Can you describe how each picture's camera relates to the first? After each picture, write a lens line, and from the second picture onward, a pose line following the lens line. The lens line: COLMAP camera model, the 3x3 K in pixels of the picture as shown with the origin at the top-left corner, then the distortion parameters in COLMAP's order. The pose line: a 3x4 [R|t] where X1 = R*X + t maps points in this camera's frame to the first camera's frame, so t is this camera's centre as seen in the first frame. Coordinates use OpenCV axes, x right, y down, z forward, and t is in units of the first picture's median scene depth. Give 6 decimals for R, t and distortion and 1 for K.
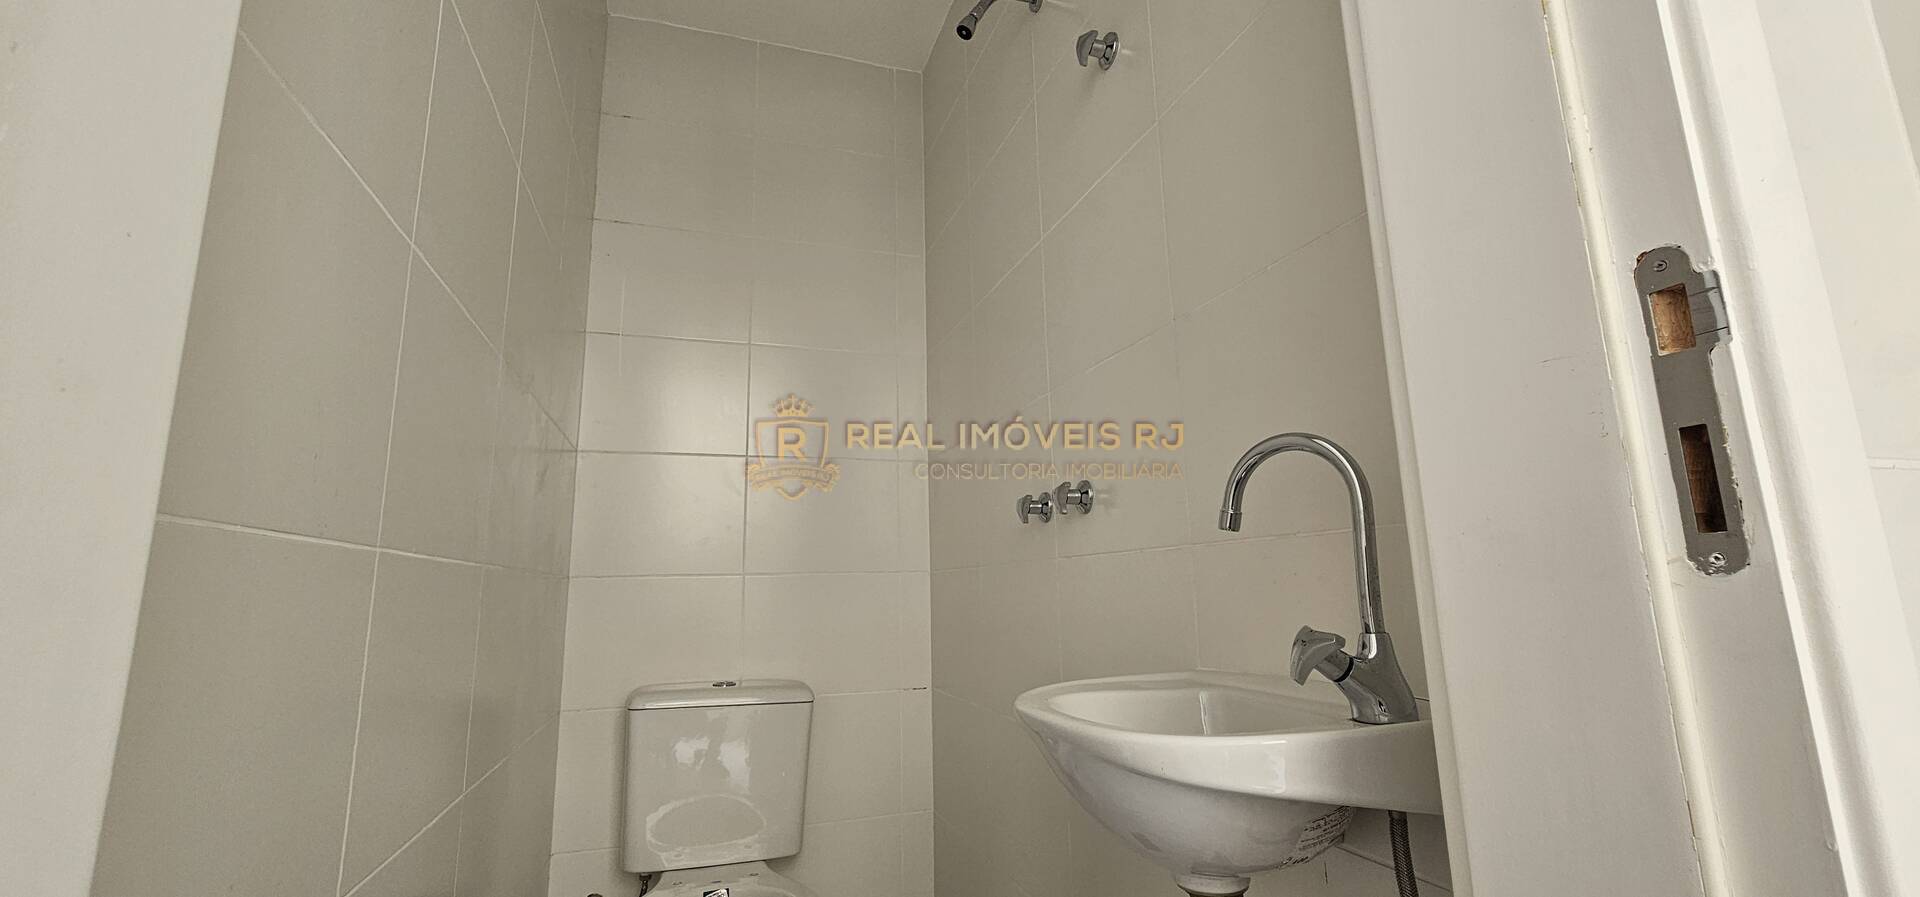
lens RADIAL K [[791.2, 0, 950.9], [0, 791.2, 441.5], [0, 0, 1]] dist [-0.001549, -0.001239]
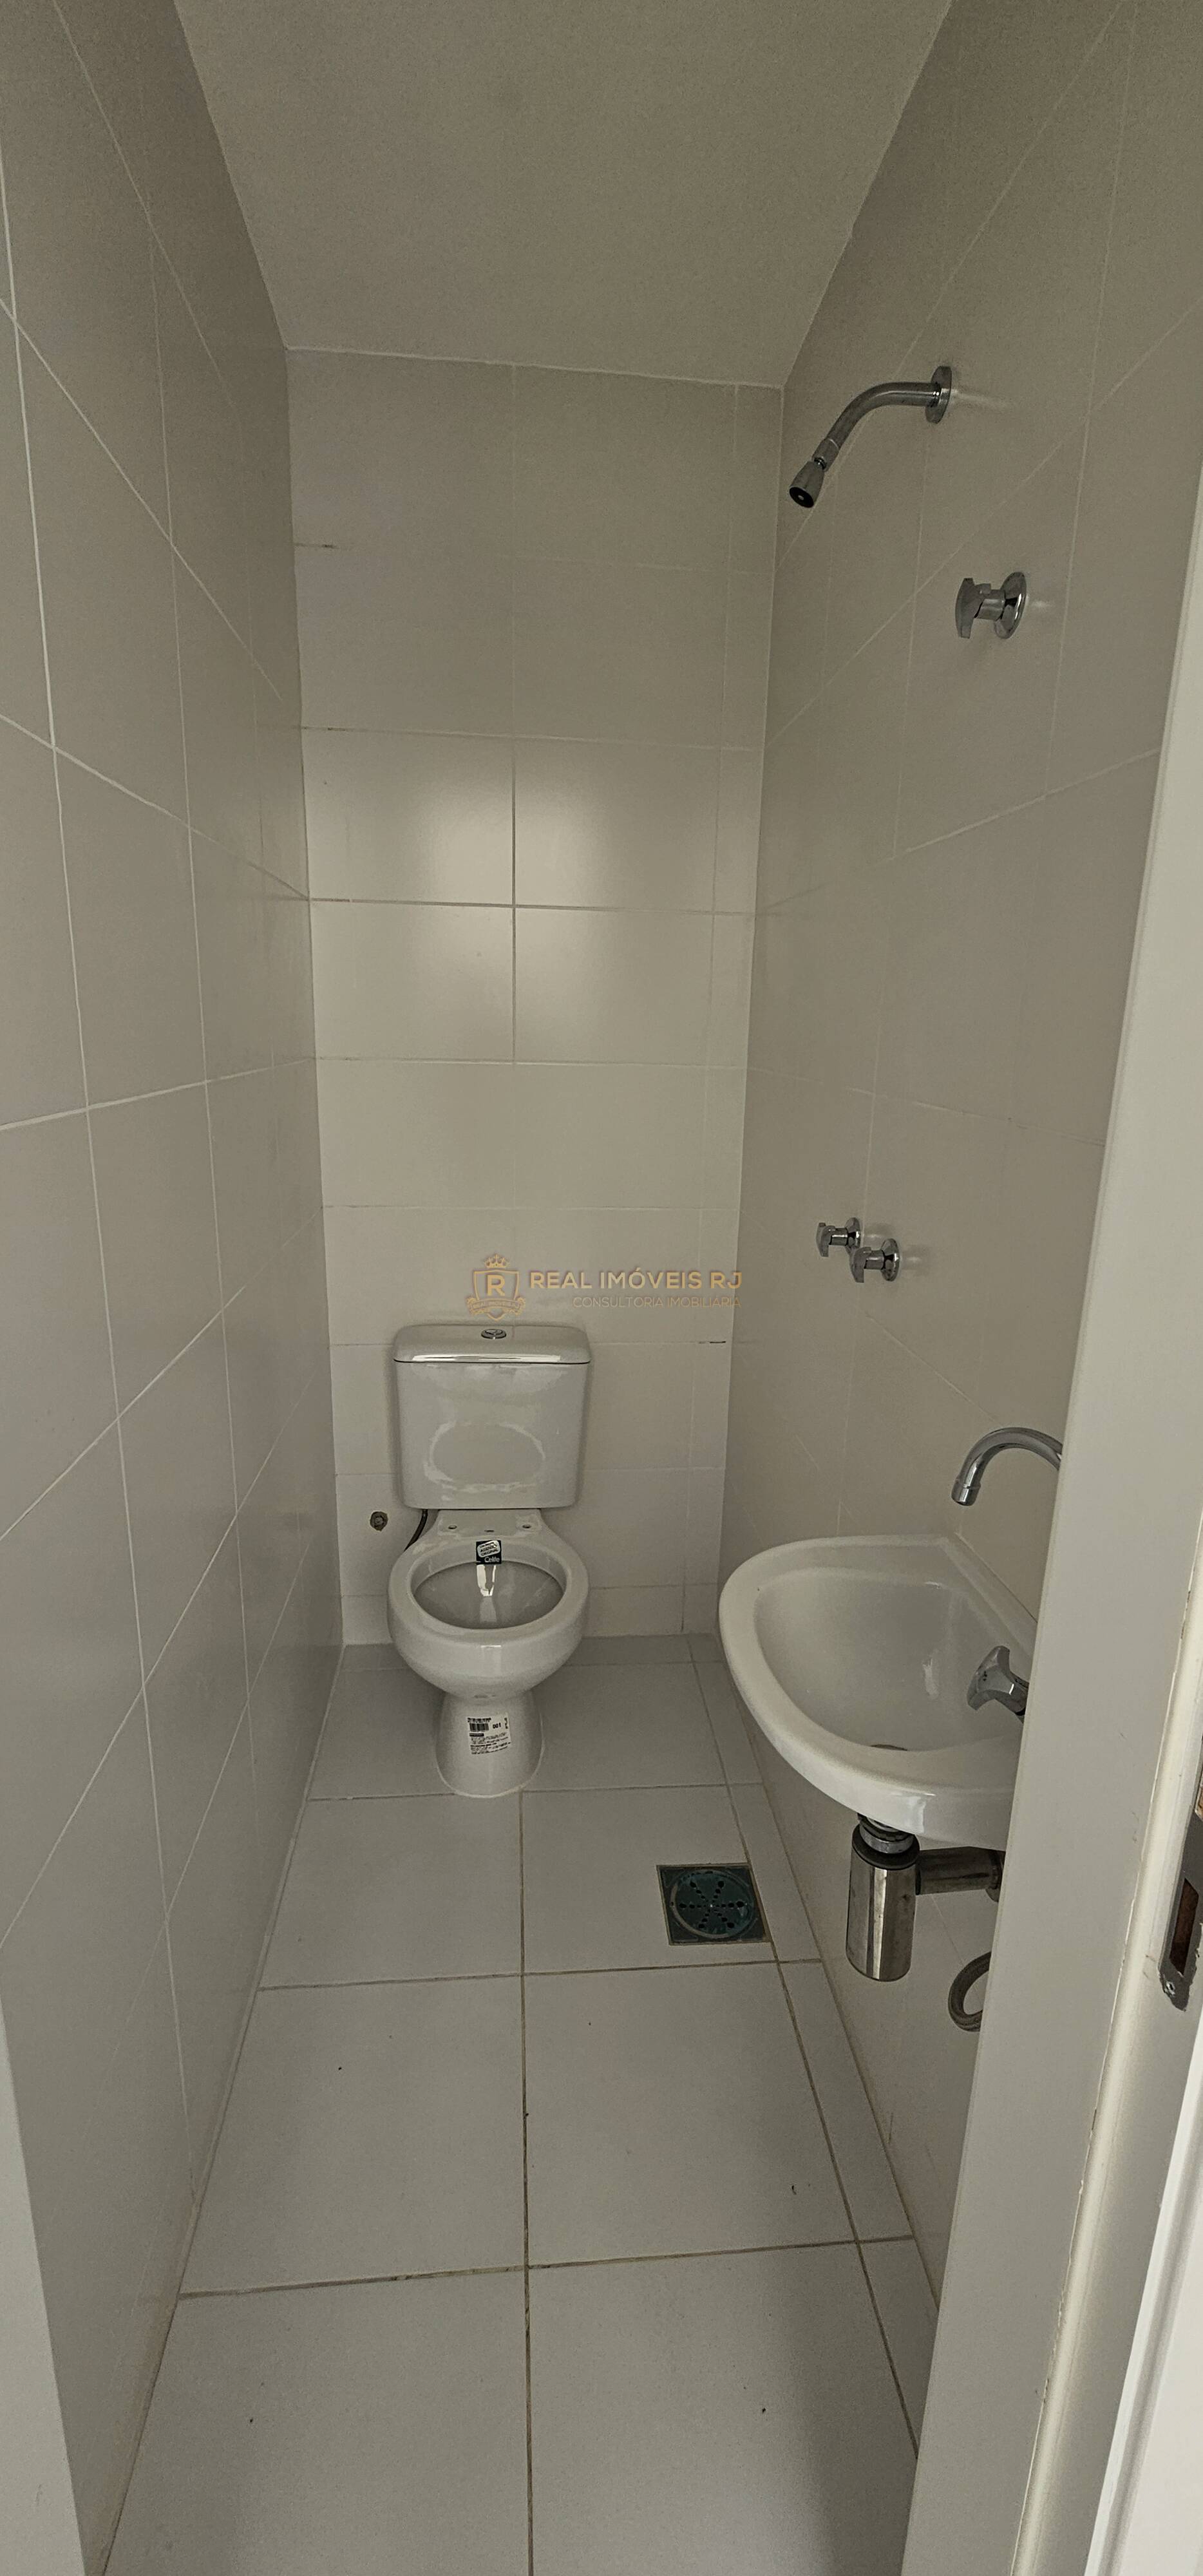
lens RADIAL K [[1061.5, 0, 596.2], [0, 1061.5, 1298.6], [0, 0, 1]] dist [-0.001549, -0.001239]
pose [[0.973794, 0.093986, -0.207103, 0.079800], [0.003156, 0.904945, 0.425518, -0.265214], [0.227409, -0.415020, 0.880933, -0.023651]]
